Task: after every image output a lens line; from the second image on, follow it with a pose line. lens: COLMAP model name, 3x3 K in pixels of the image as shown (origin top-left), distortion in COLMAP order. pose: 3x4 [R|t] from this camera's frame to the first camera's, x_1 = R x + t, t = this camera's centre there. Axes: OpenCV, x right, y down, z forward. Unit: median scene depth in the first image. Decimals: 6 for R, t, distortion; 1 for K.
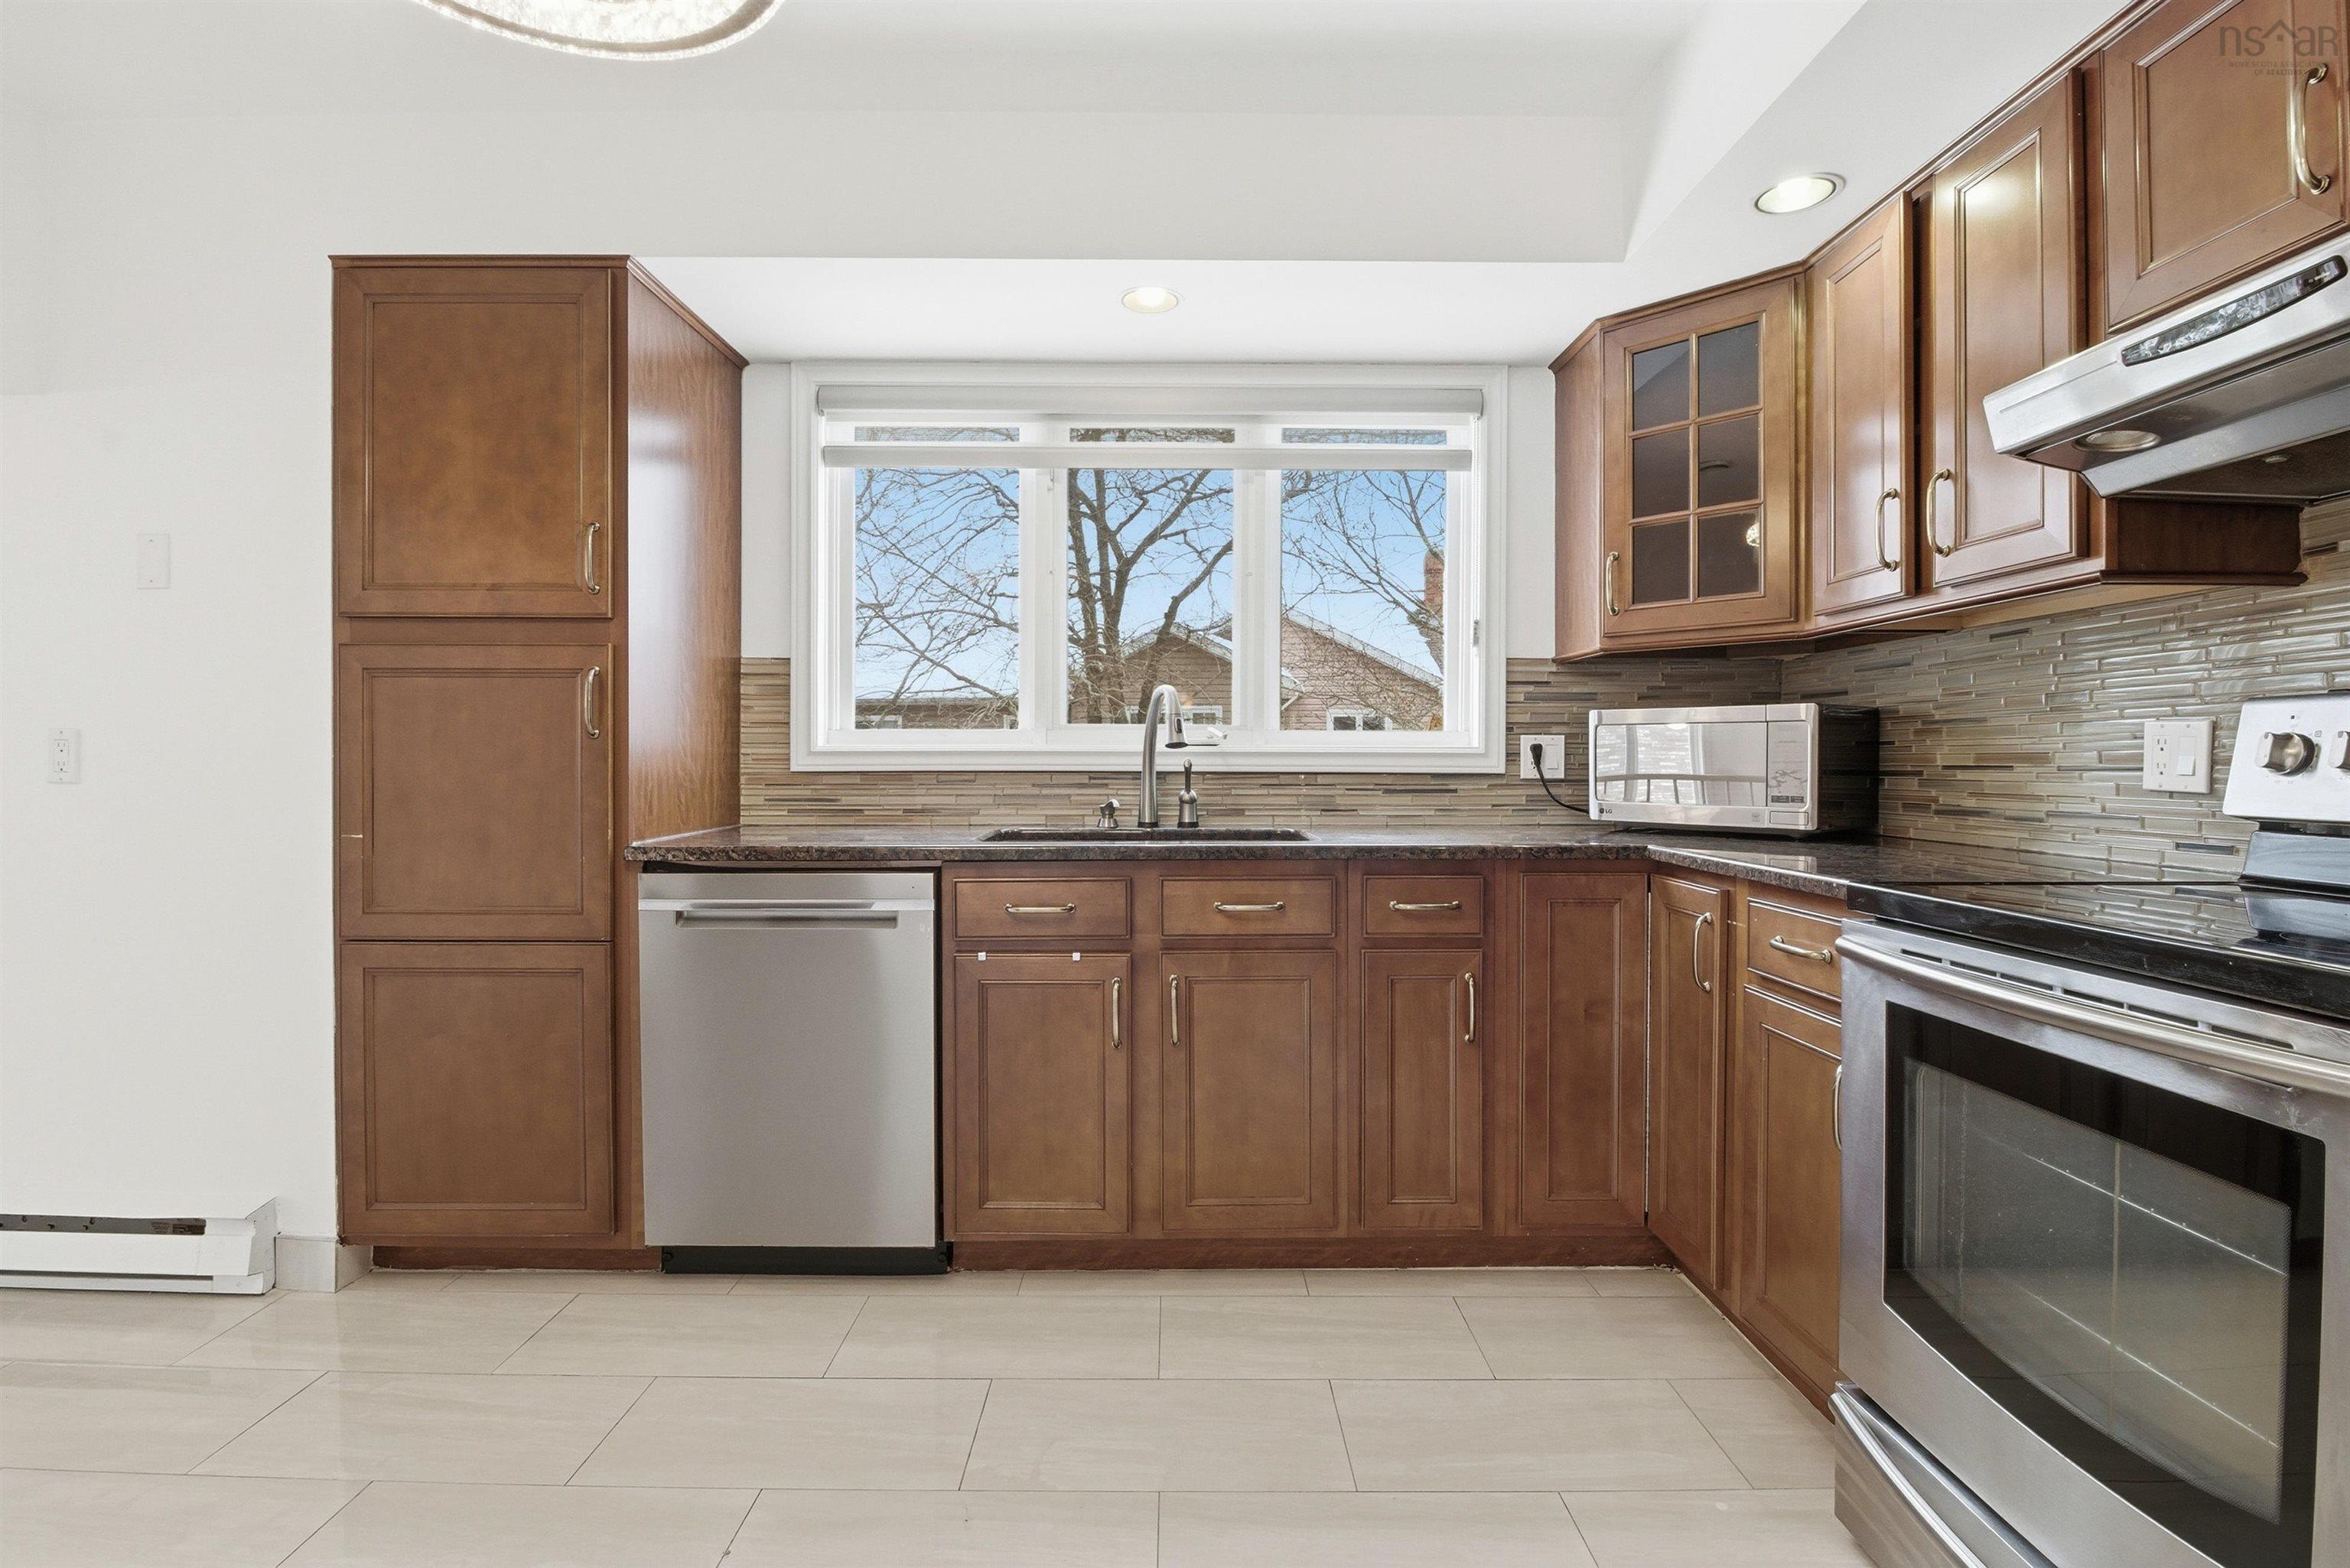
lens RADIAL K [[1088.8, 0, 1171.8], [0, 1088.8, 769.3], [0, 0, 1]] dist [-0.007964, -0.004046]
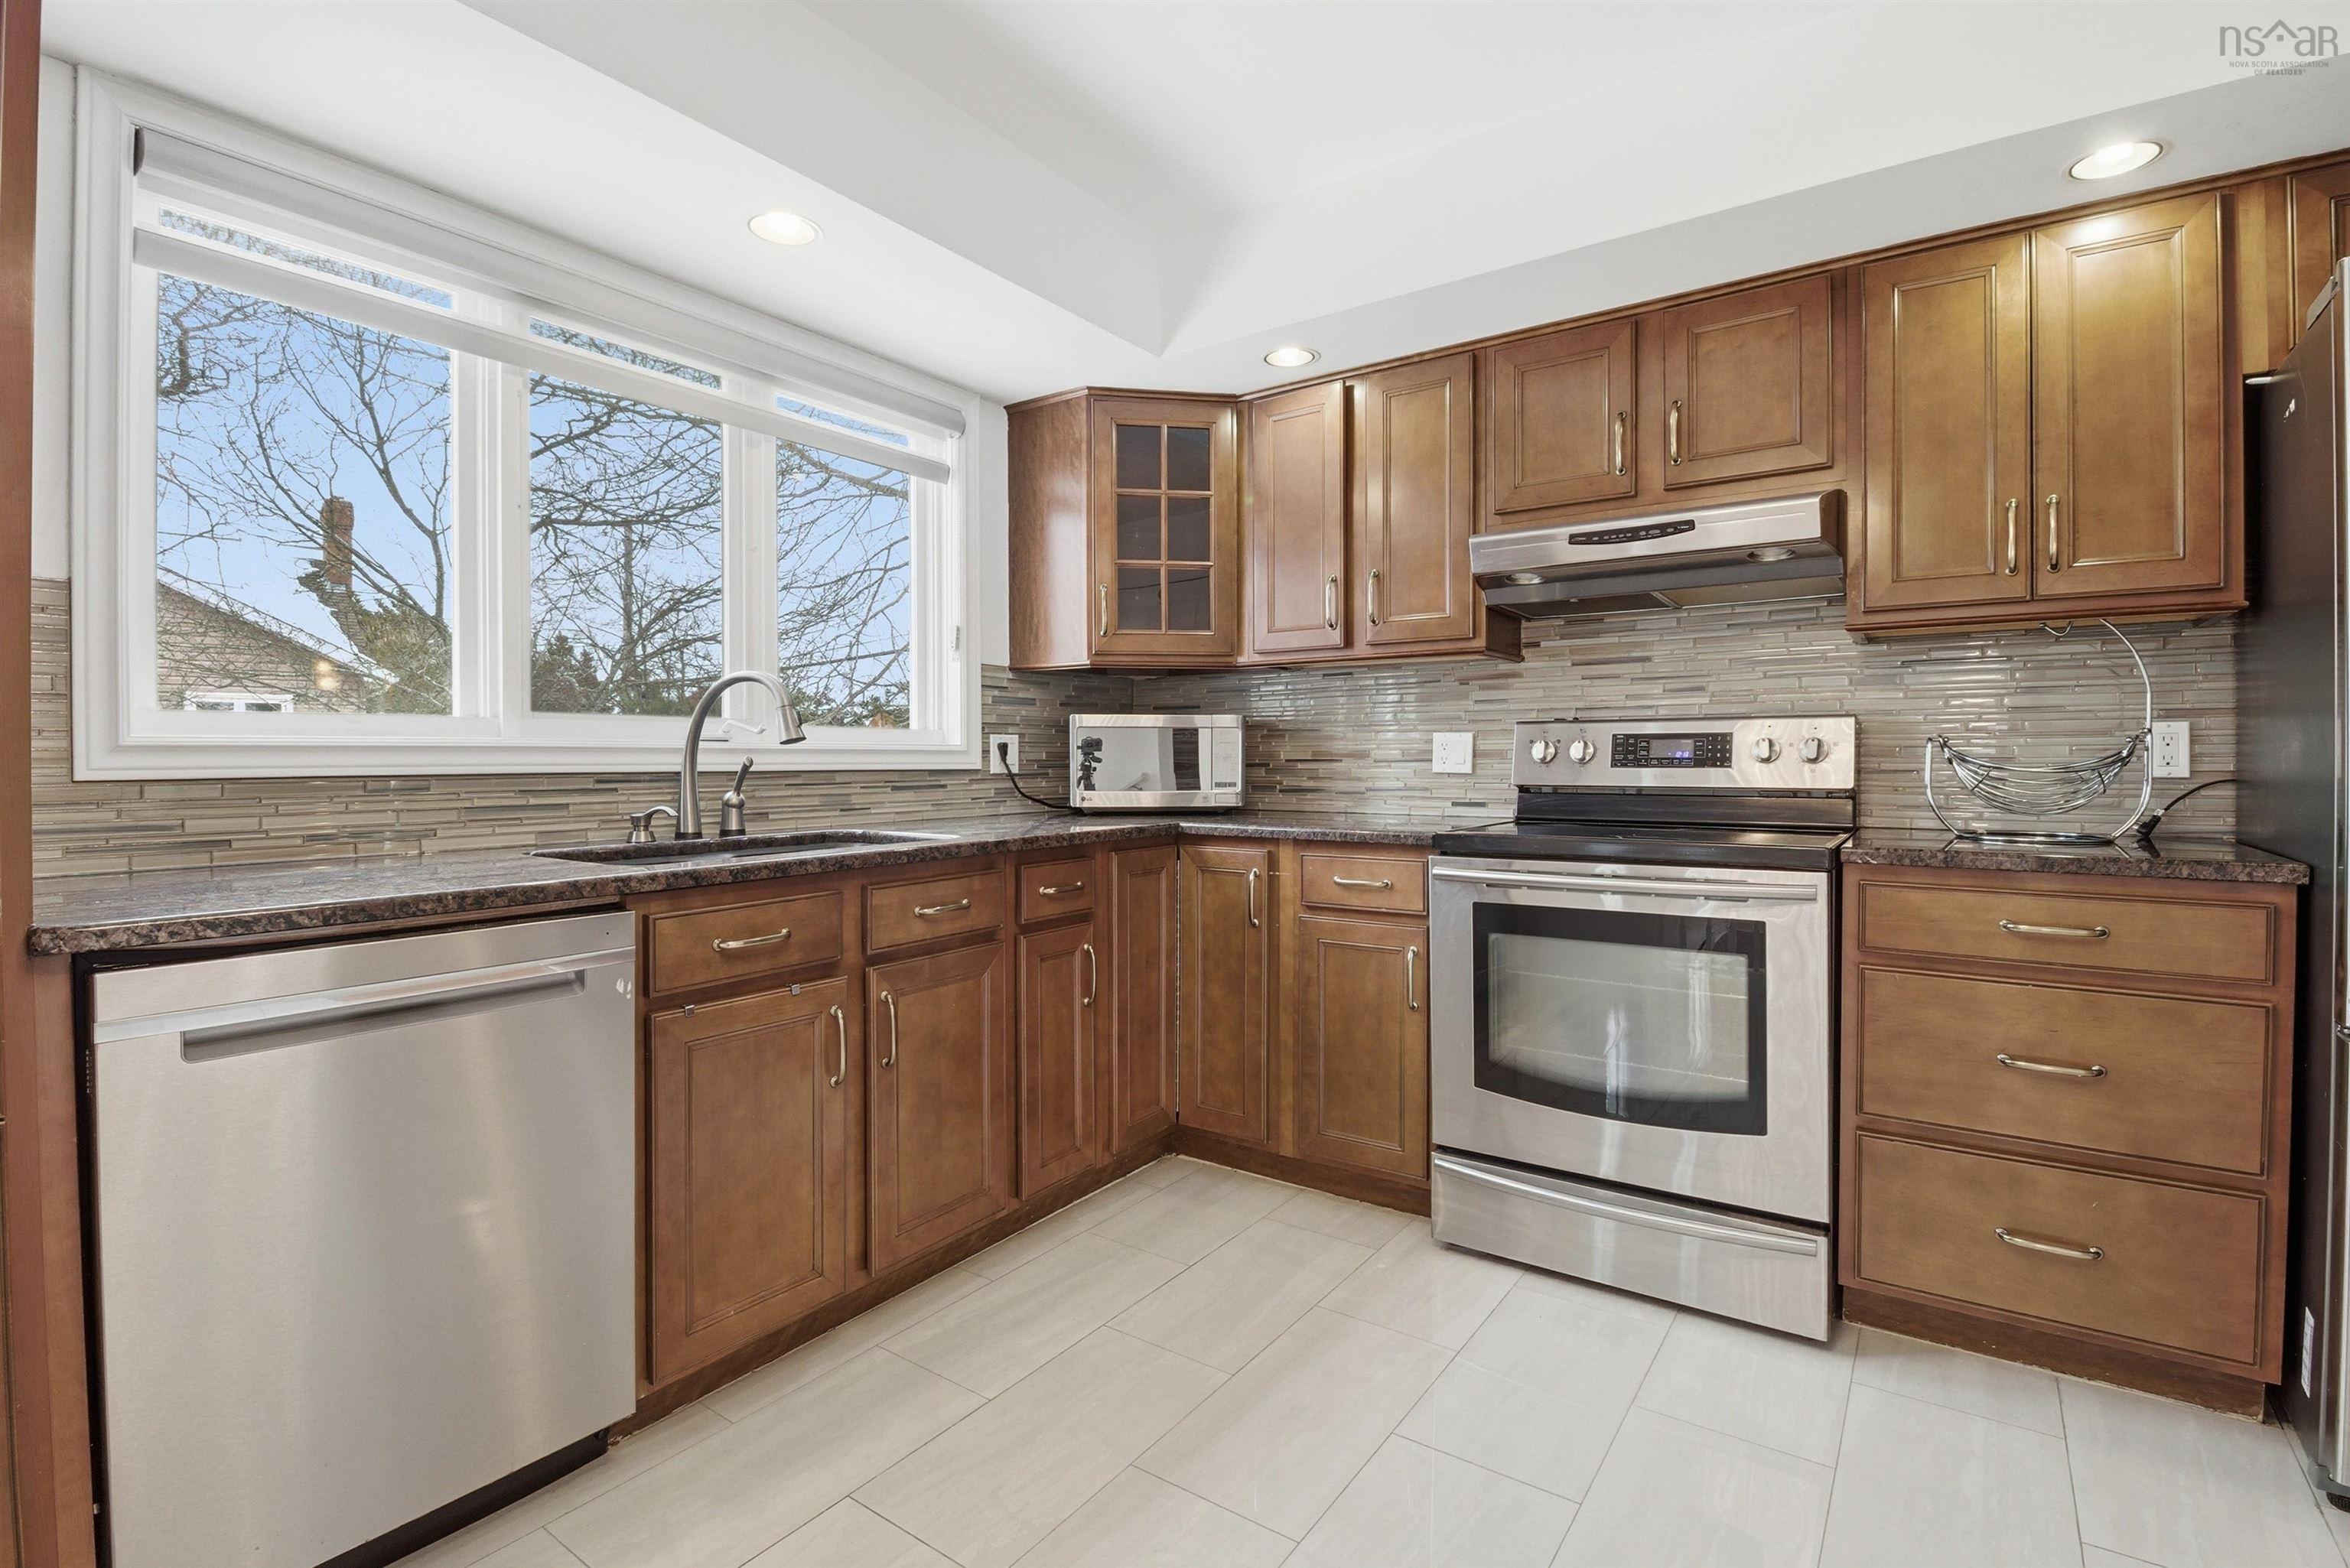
lens RADIAL K [[1088.8, 0, 1172.8], [0, 1088.8, 771.2], [0, 0, 1]] dist [-0.007964, -0.004046]
pose [[0.581540, -0.013564, 0.813405, -0.543791], [0.010347, 0.999903, 0.009277, -0.002669], [-0.813452, 0.003022, 0.581624, 0.240308]]
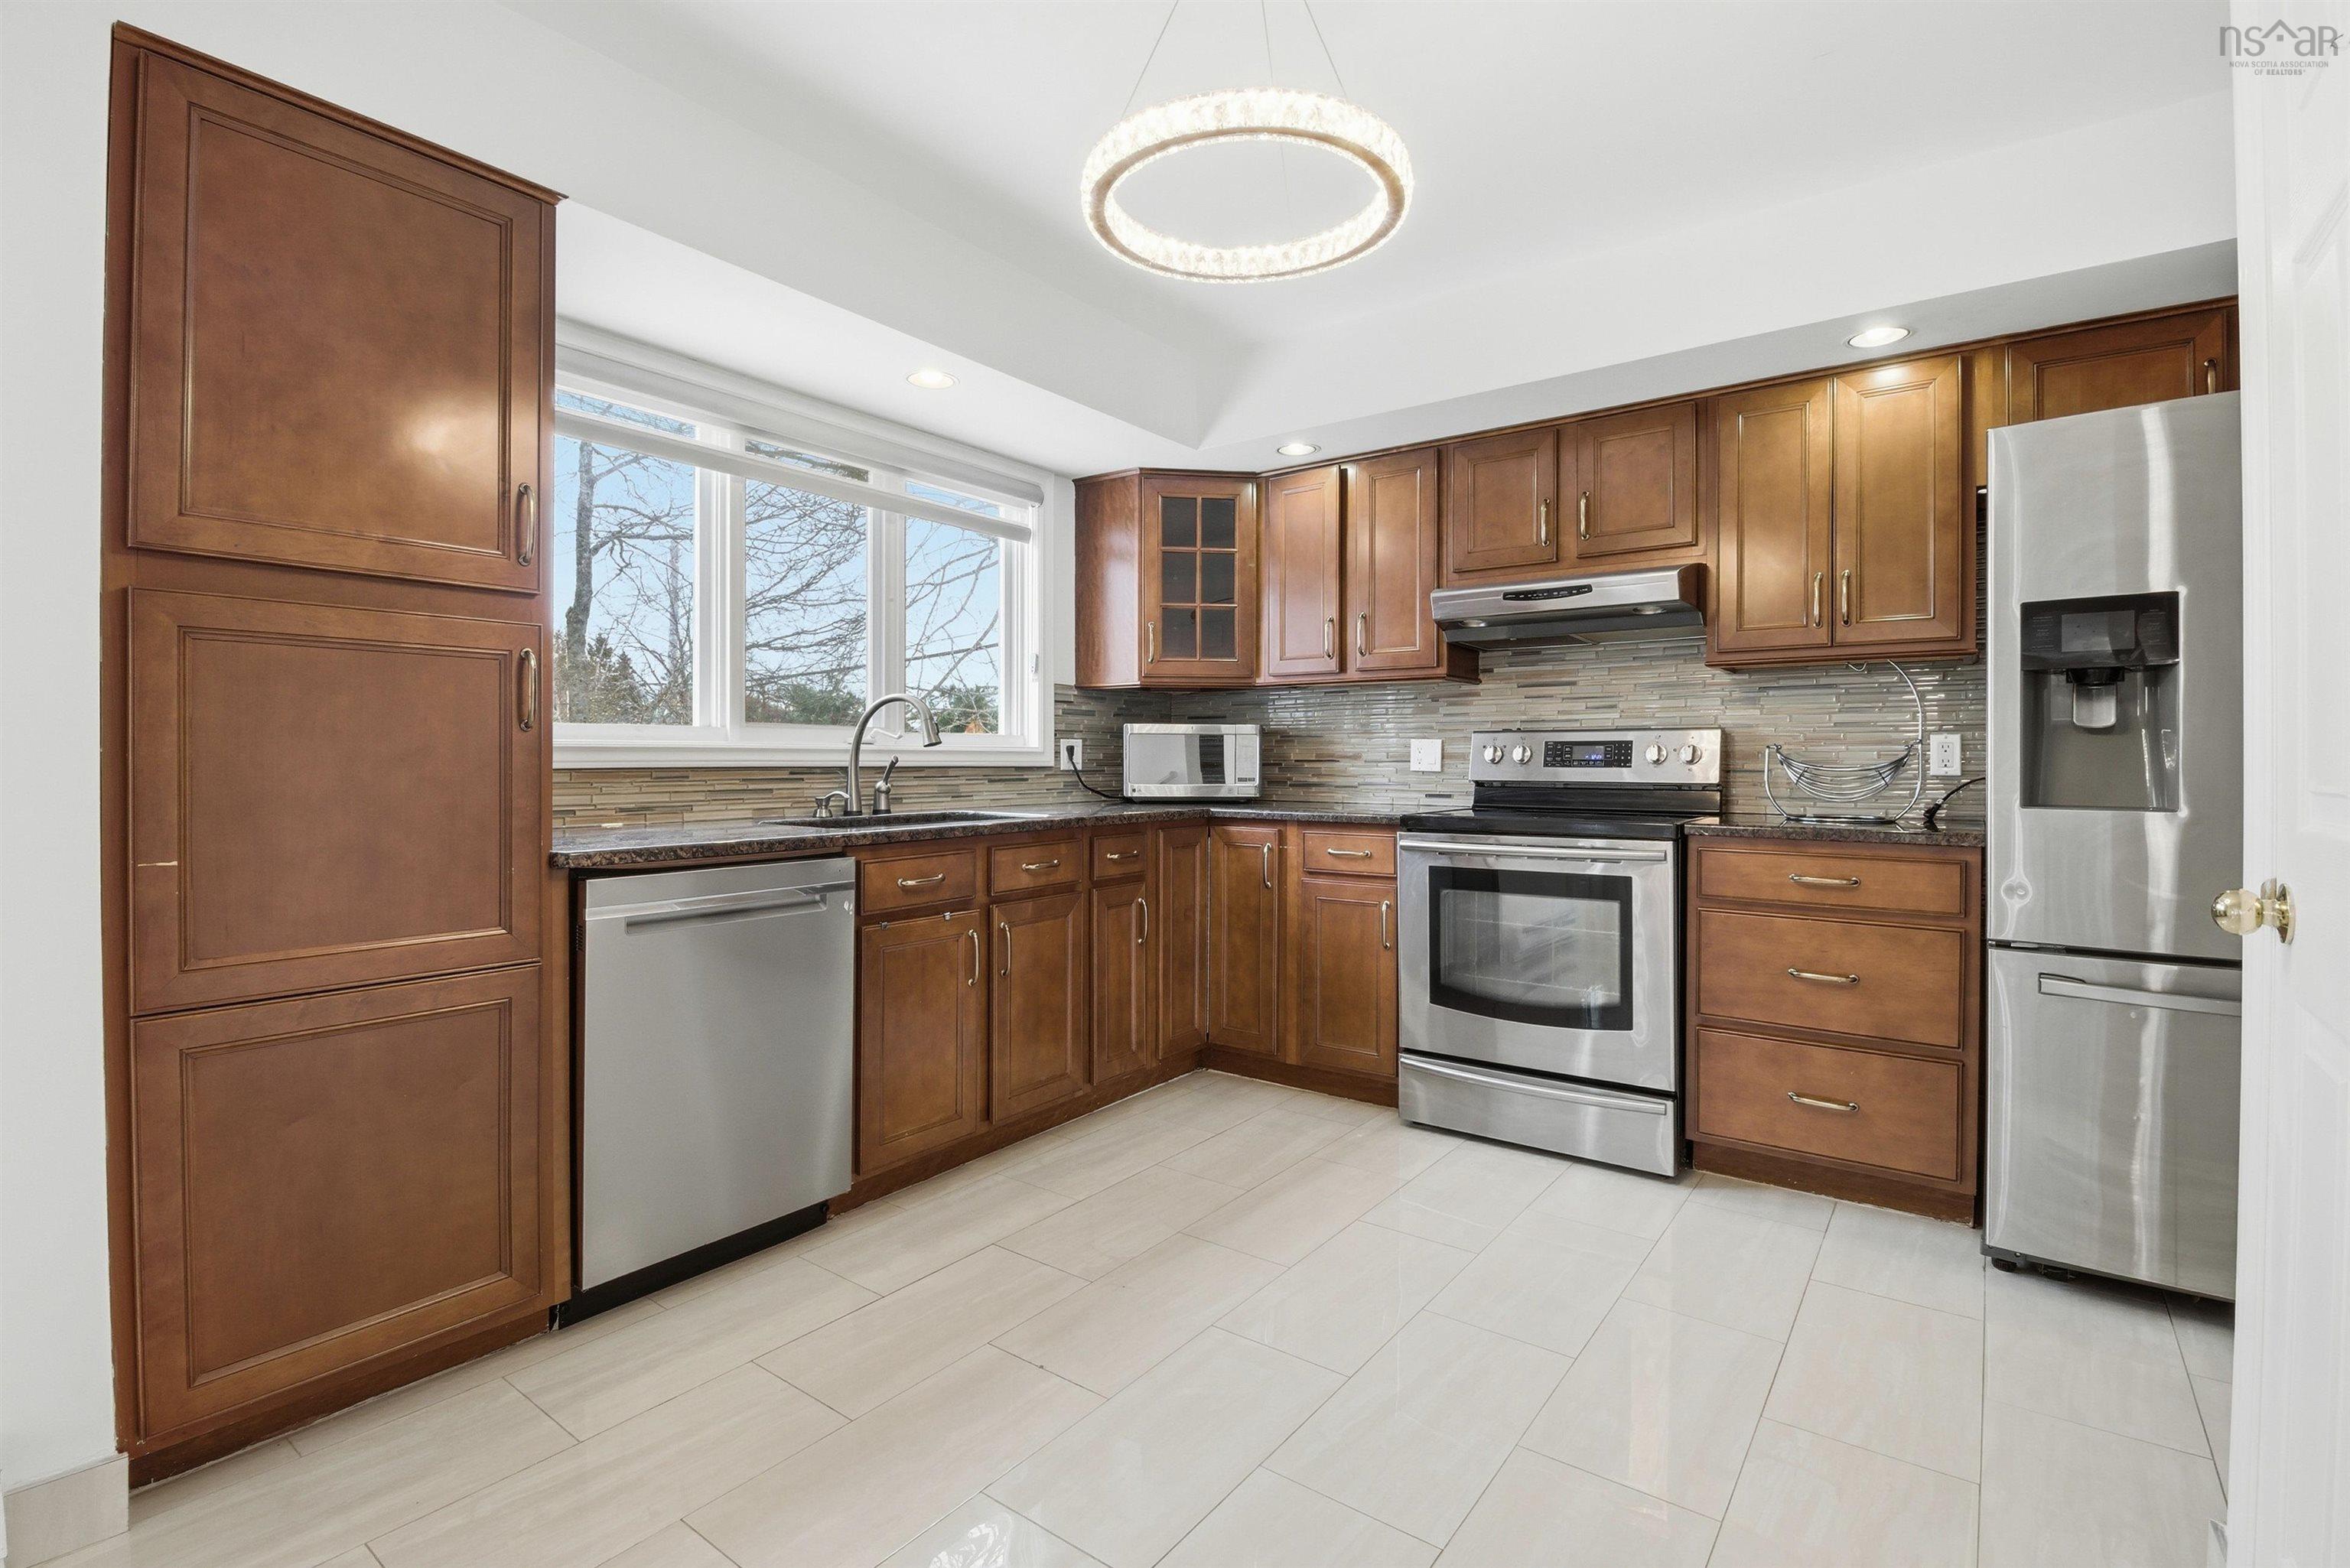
lens RADIAL K [[1088.8, 0, 1169.1], [0, 1088.8, 764.1], [0, 0, 1]] dist [-0.007964, -0.004046]
pose [[0.601585, -0.004913, 0.798794, -0.826625], [0.006118, 0.999980, 0.001543, -0.000373], [-0.798785, 0.003959, 0.601603, 0.053367]]
